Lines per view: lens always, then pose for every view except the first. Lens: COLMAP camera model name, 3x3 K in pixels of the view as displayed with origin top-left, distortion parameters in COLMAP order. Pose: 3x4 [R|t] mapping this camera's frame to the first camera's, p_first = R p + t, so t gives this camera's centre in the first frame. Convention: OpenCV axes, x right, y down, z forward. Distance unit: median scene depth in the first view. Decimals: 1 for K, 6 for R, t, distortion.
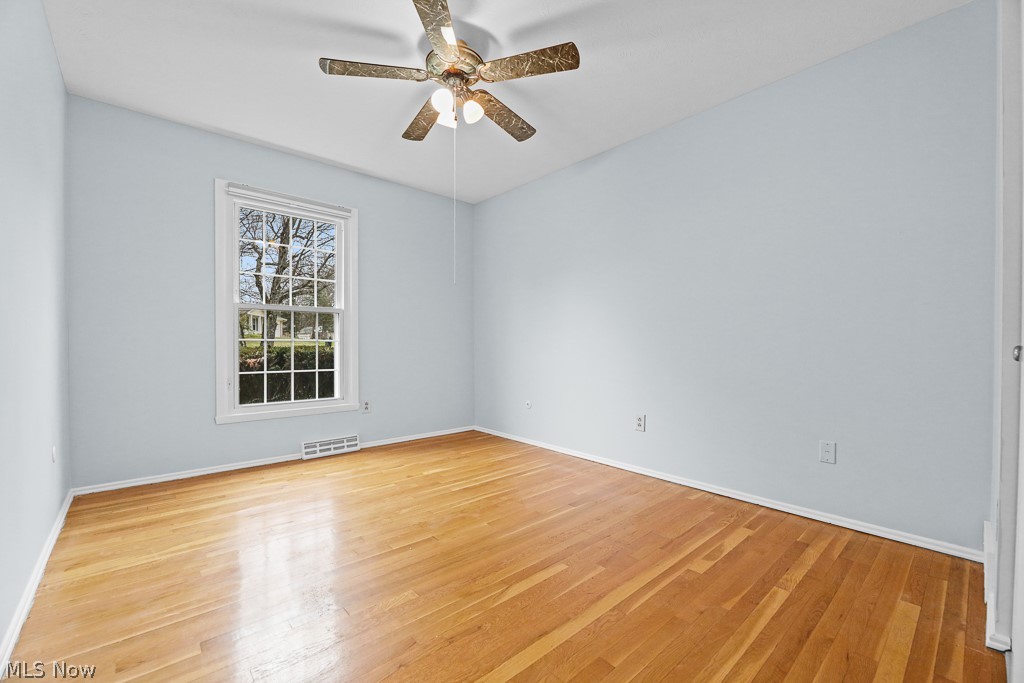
lens RADIAL K [[420.1, 0, 510.3], [0, 420.1, 348.2], [0, 0, 1]] dist [-0.003035, -0.001114]
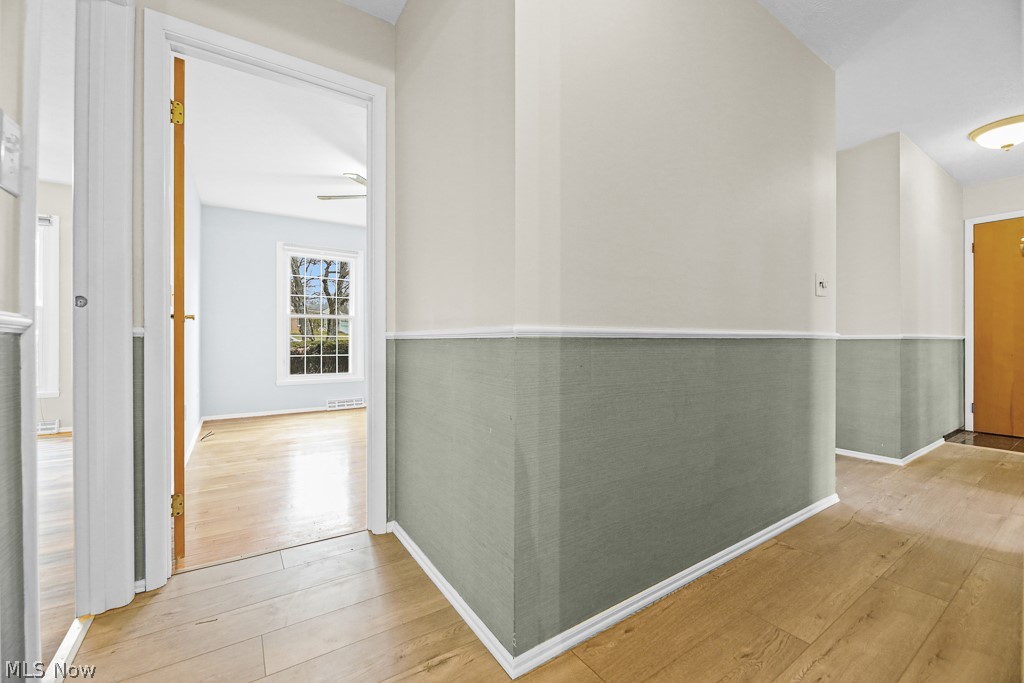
lens RADIAL K [[420.1, 0, 513.2], [0, 420.1, 339.0], [0, 0, 1]] dist [-0.003035, -0.001114]
pose [[0.990258, 0.001213, -0.139237, 0.421860], [-0.002546, 0.999953, -0.009391, 0.005613], [0.139219, 0.009654, 0.990215, -0.479286]]
